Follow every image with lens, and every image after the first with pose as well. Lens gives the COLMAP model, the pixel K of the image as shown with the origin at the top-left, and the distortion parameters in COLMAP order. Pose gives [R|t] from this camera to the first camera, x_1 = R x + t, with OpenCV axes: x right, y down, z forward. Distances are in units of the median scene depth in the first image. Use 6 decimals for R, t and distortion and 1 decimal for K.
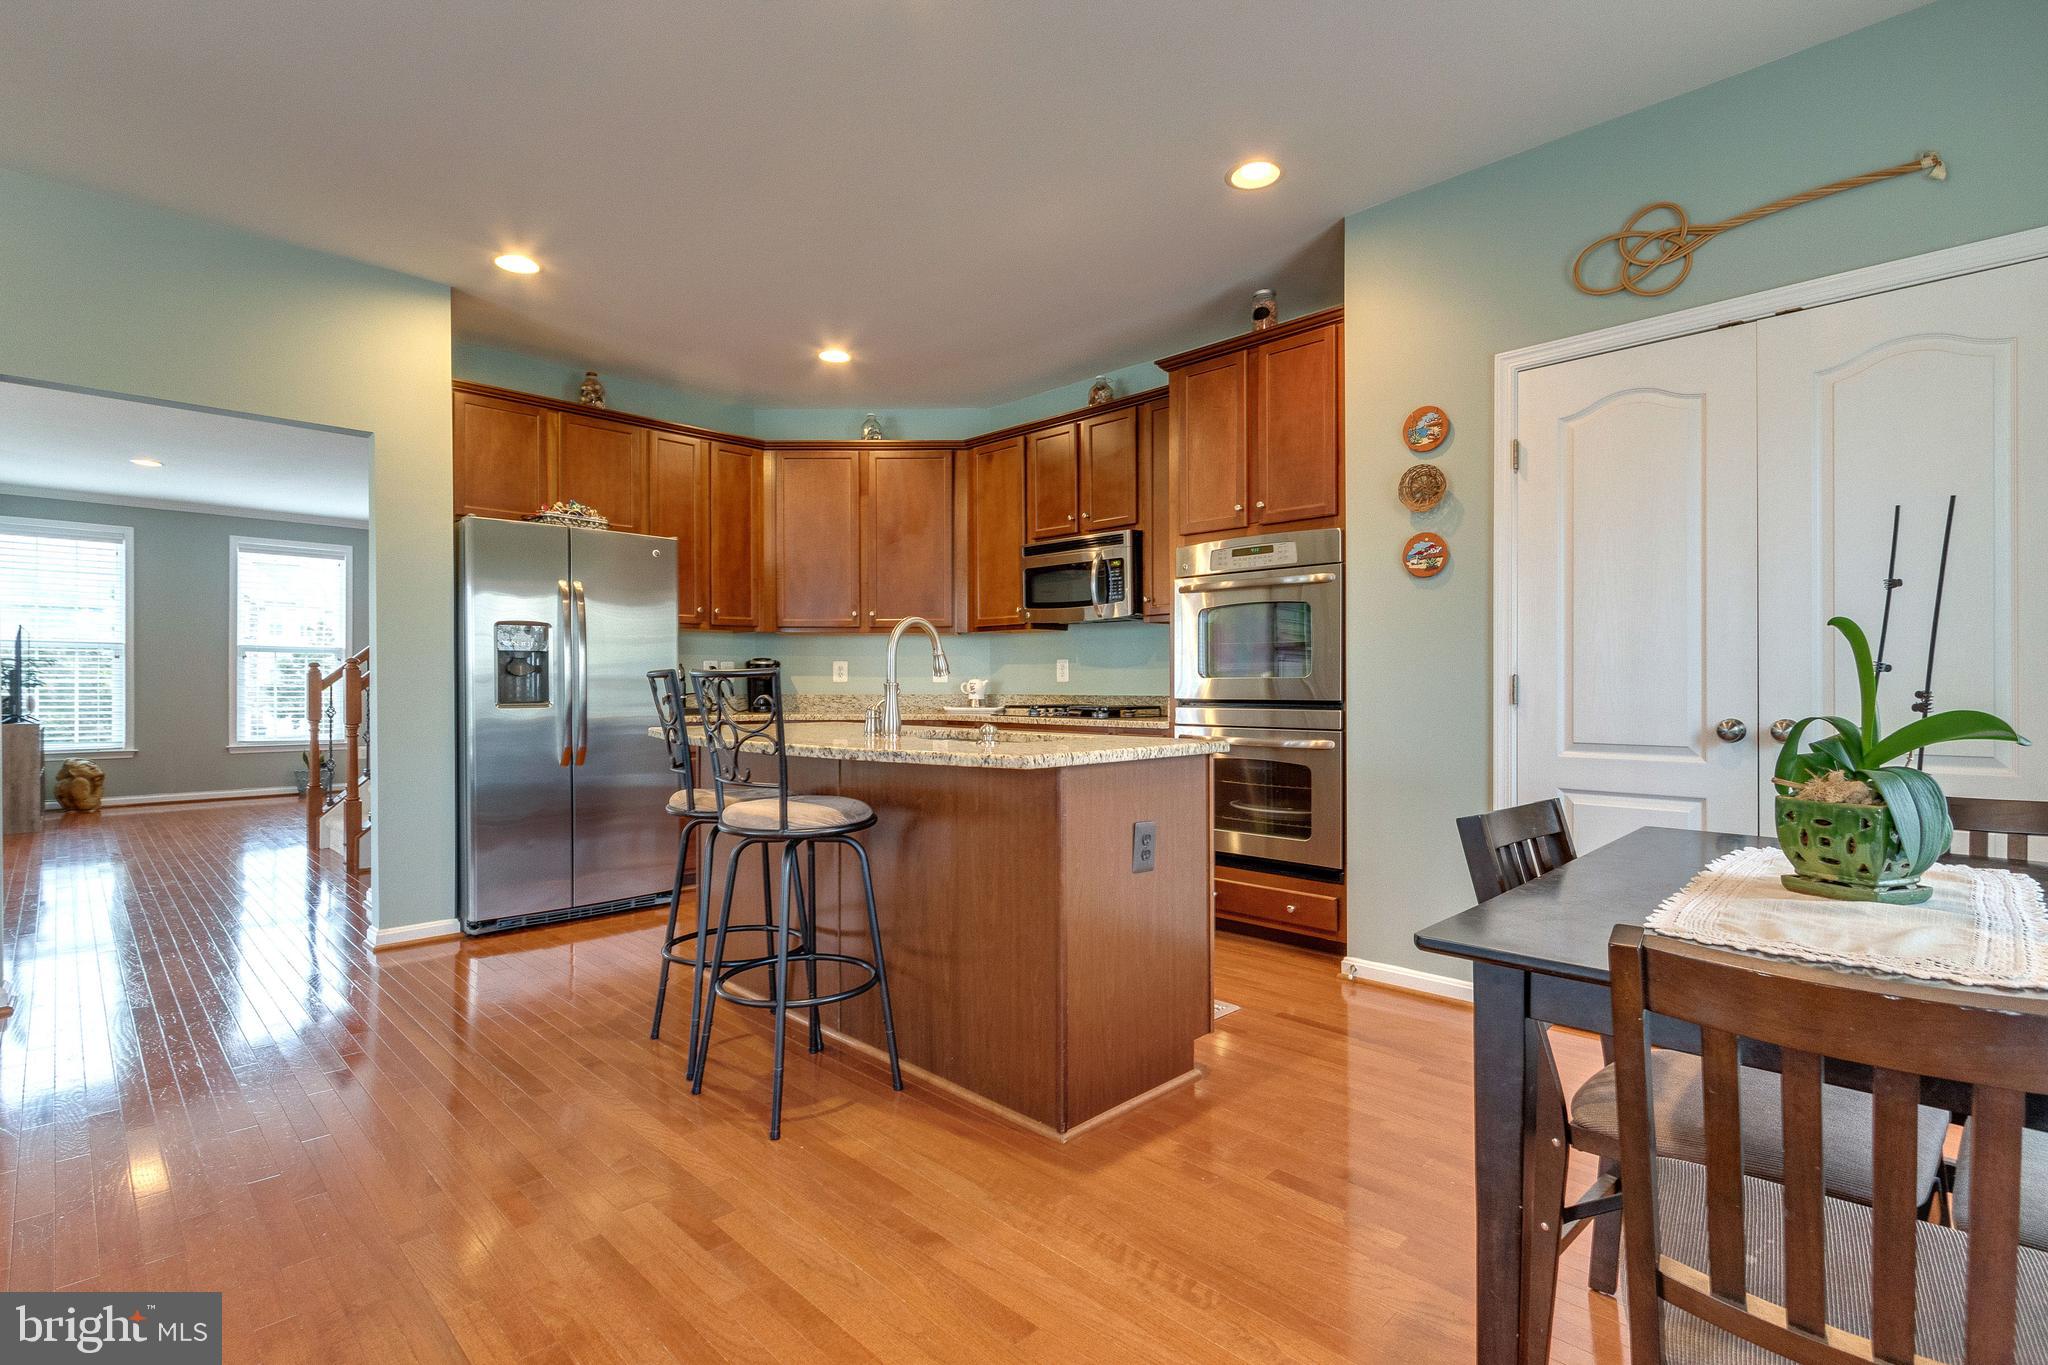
lens RADIAL K [[971.0, 0, 1017.2], [0, 971.0, 681.4], [0, 0, 1]] dist [0.003287, -0.000661]
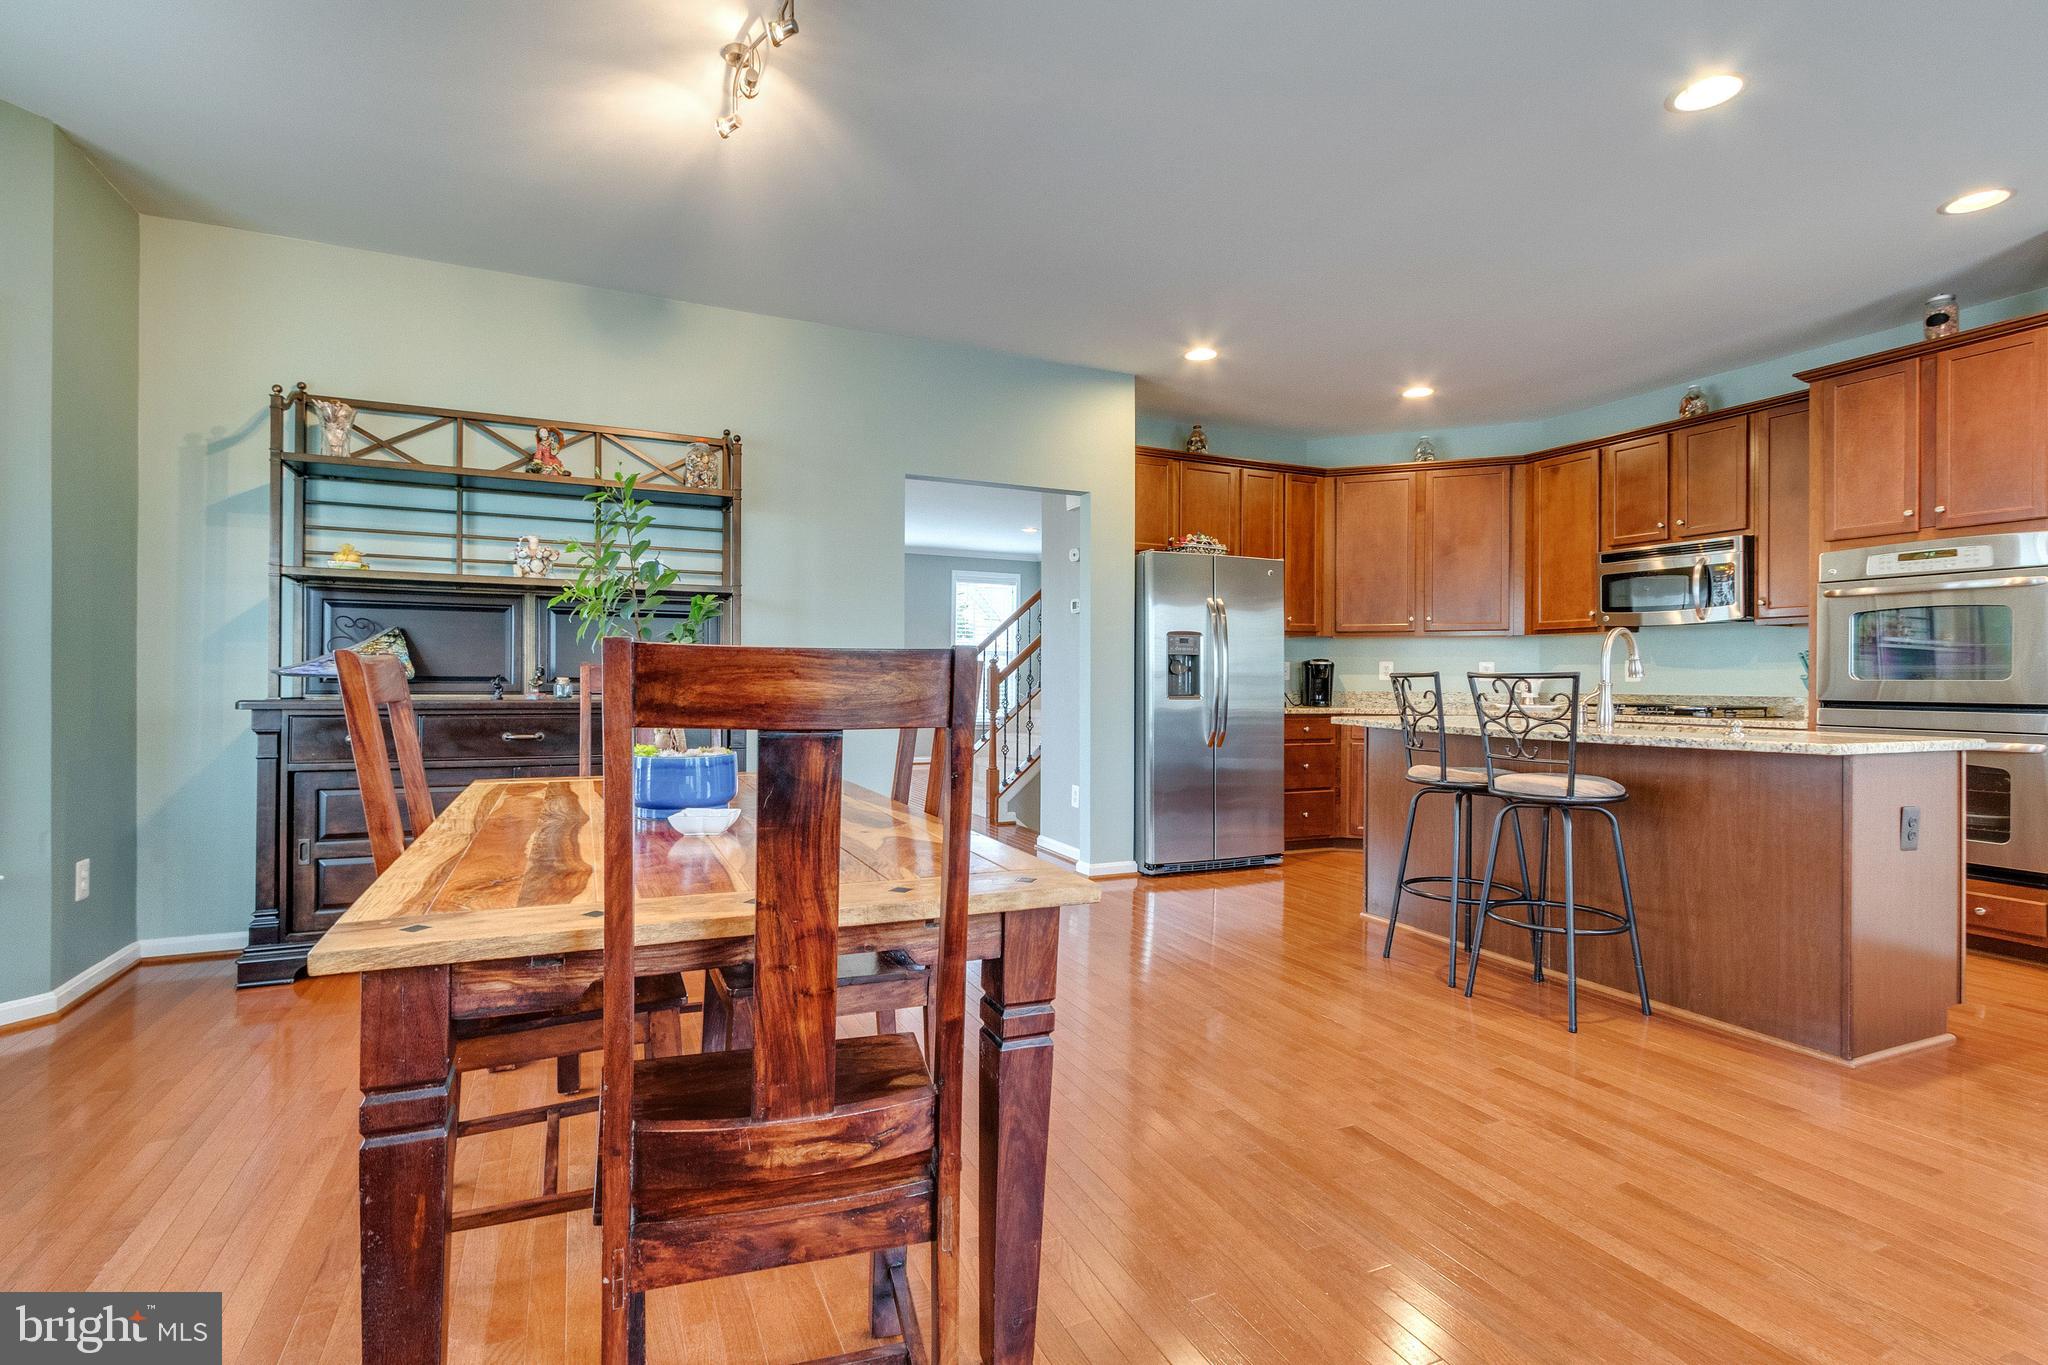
lens RADIAL K [[971.0, 0, 1009.5], [0, 971.0, 675.0], [0, 0, 1]] dist [0.003287, -0.000661]
pose [[0.932989, 0.005811, -0.359858, -0.237277], [-0.006457, 0.999979, -0.000594, -0.002565], [0.359847, 0.002878, 0.933007, -0.241486]]
